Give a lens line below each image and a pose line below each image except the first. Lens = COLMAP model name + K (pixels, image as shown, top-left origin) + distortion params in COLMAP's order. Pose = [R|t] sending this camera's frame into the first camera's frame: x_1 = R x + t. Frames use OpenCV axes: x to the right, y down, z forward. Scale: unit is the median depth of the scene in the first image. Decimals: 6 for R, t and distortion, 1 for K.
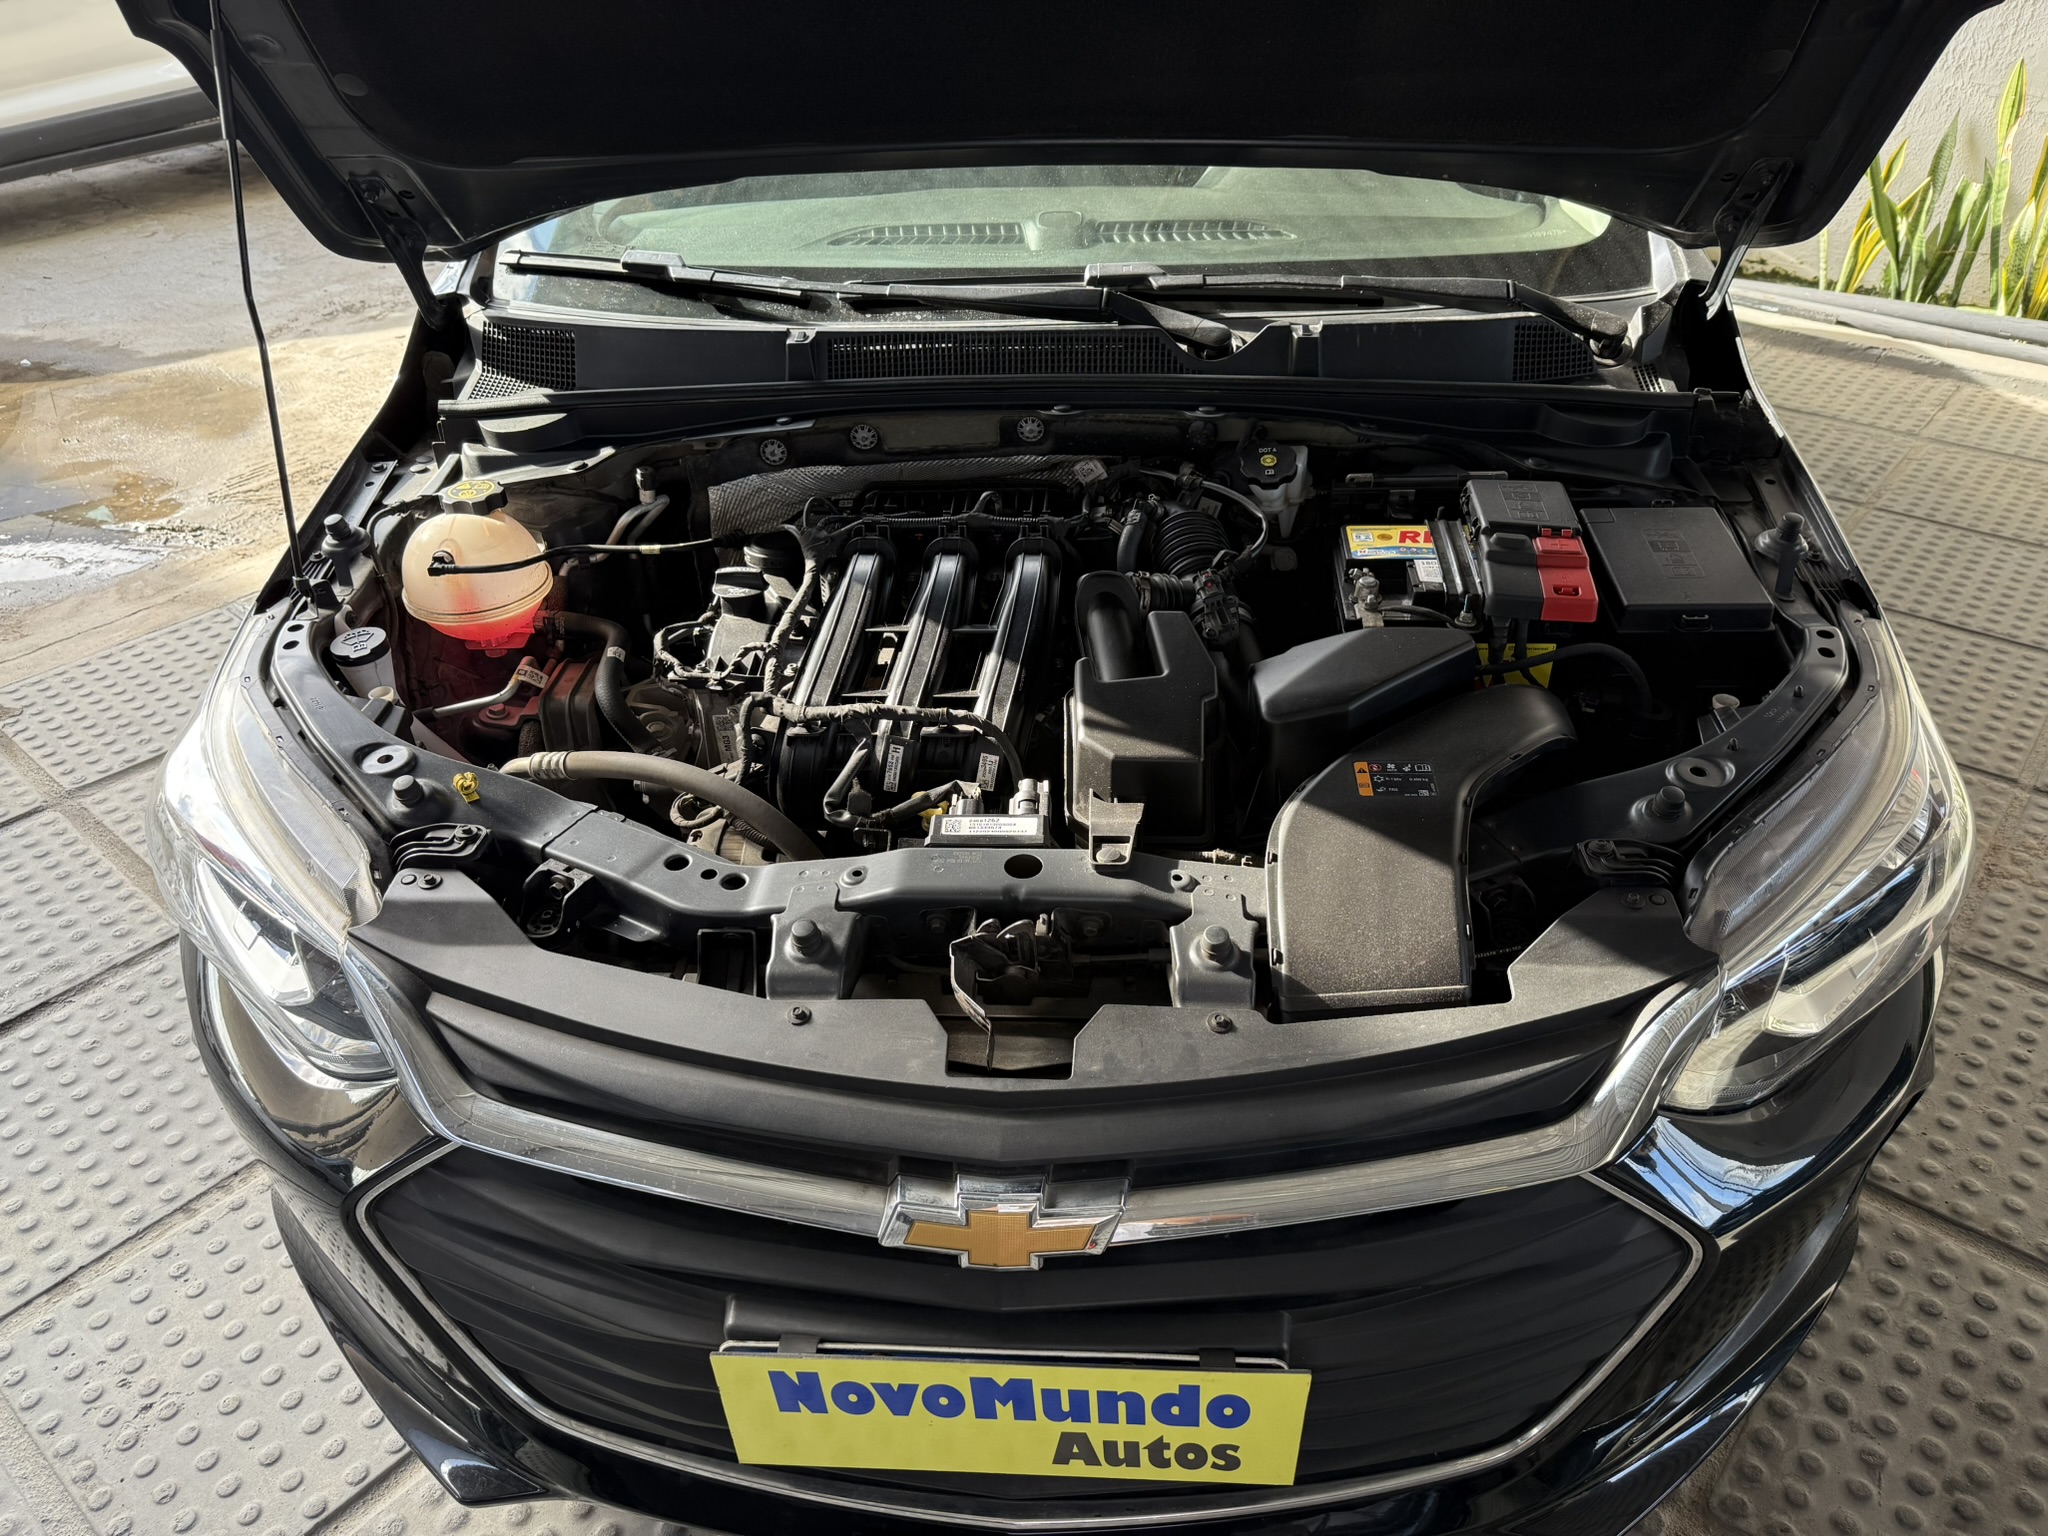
lens RADIAL K [[1450.6, 0, 1029.1], [0, 1450.6, 780.4], [0, 0, 1]] dist [0.021338, -0.030087]
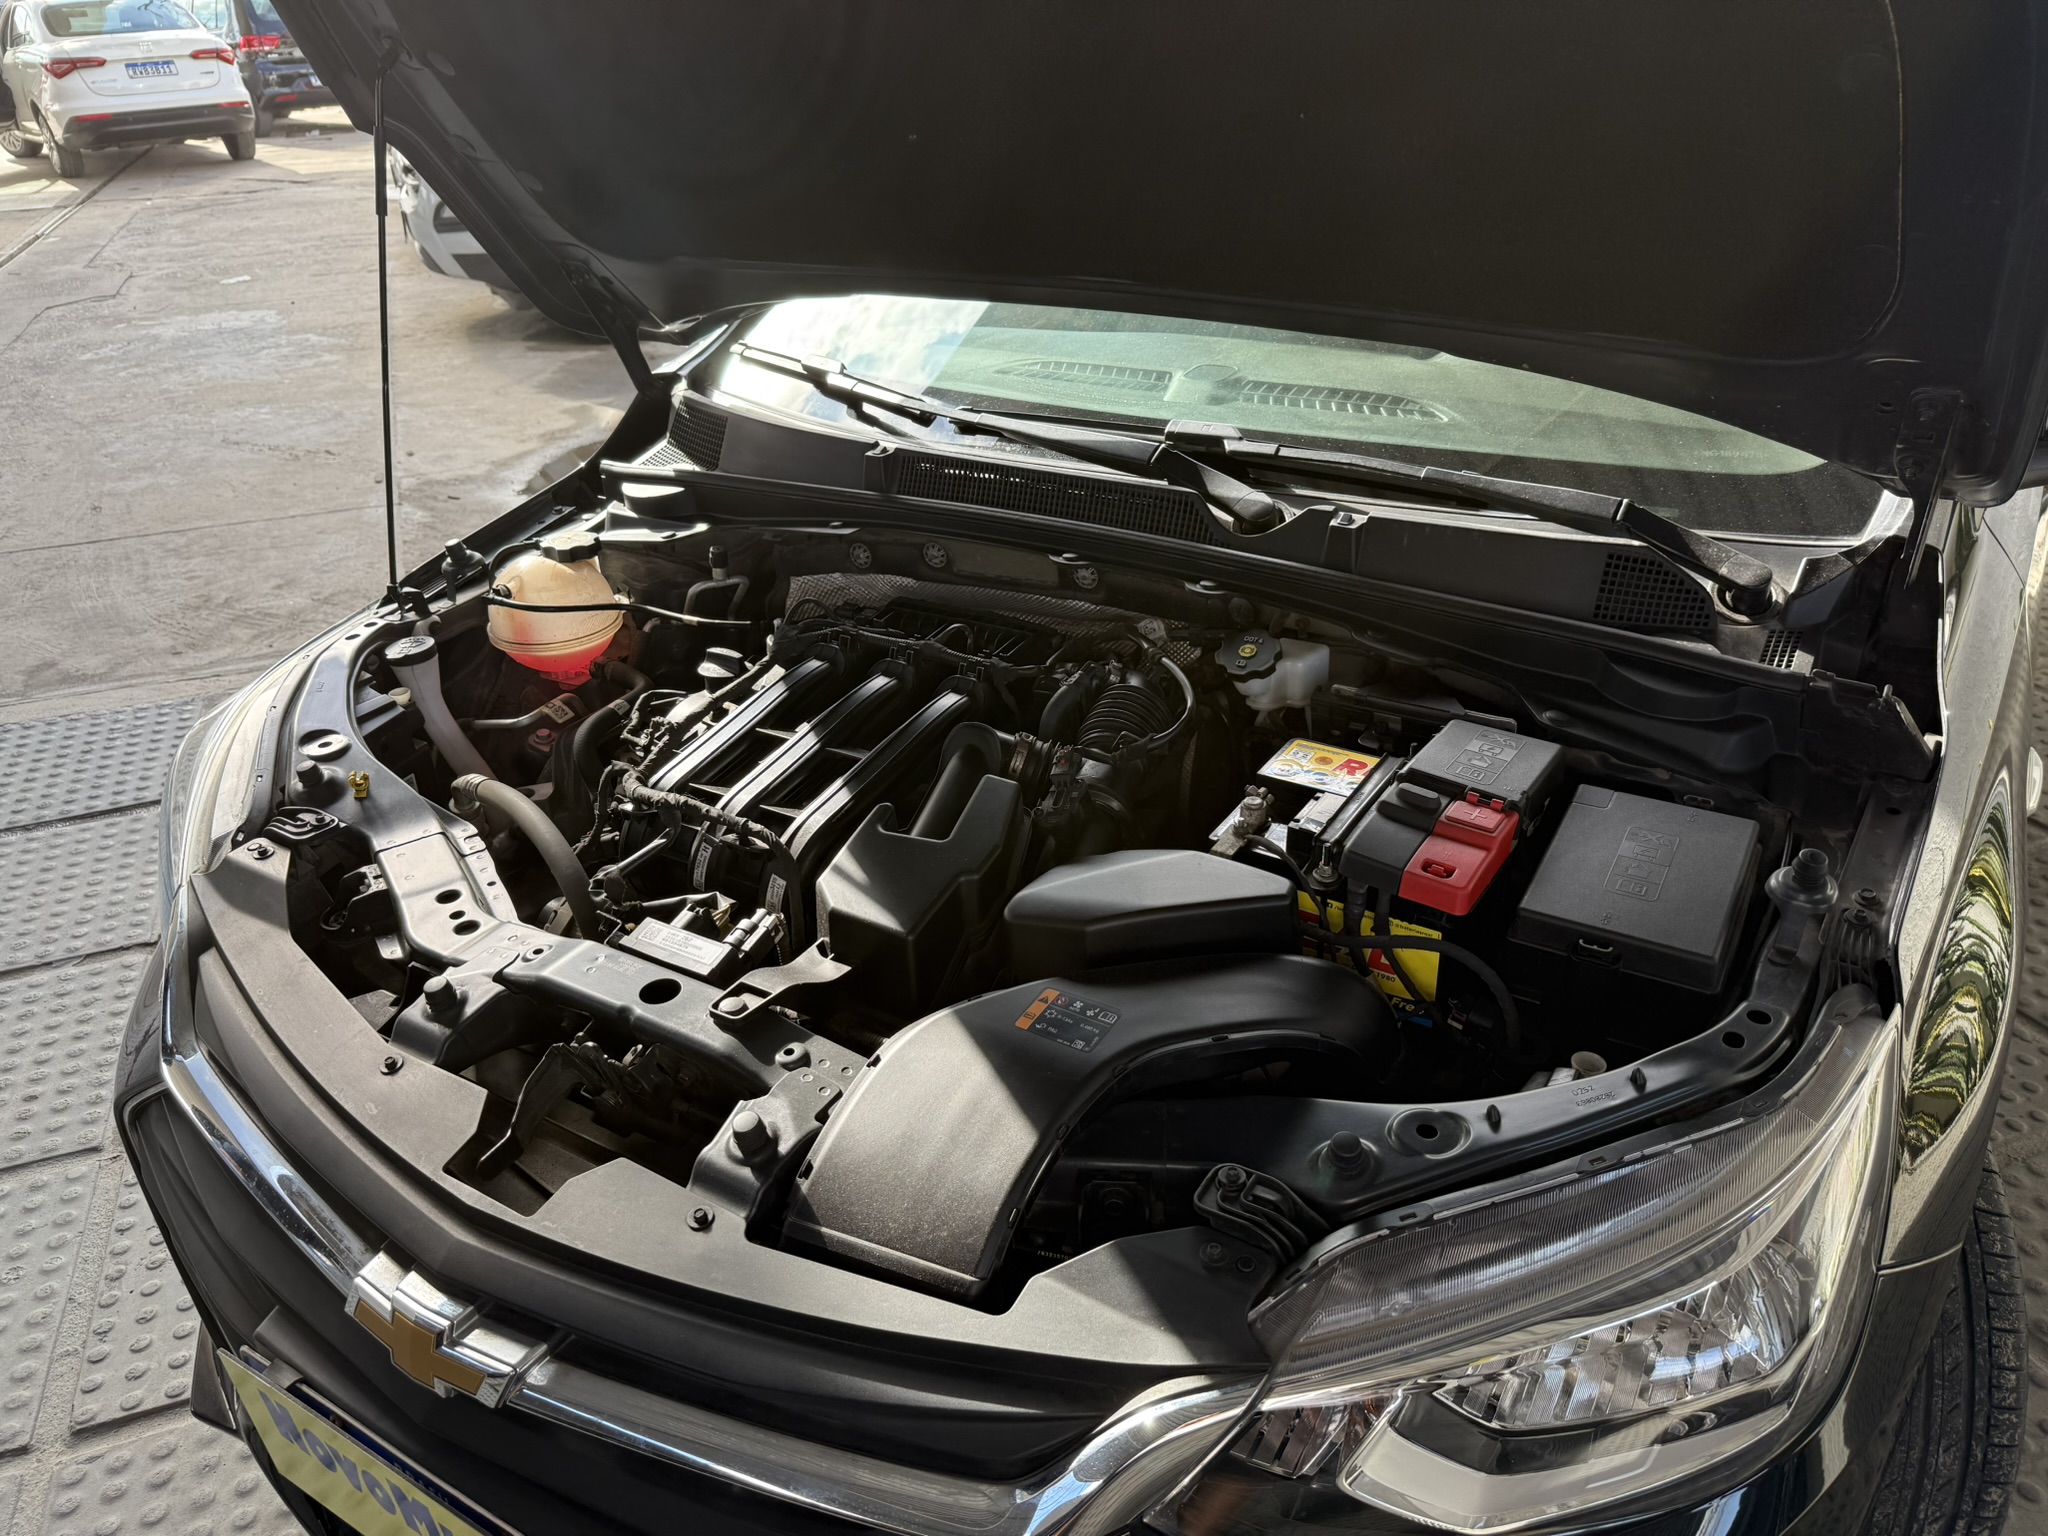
lens RADIAL K [[1450.6, 0, 1027.2], [0, 1450.6, 753.0], [0, 0, 1]] dist [0.021338, -0.030087]
pose [[0.879802, 0.221797, -0.420421, 0.420954], [-0.264059, 0.963489, -0.044290, -0.082480], [0.395248, 0.149983, 0.906247, 0.146221]]
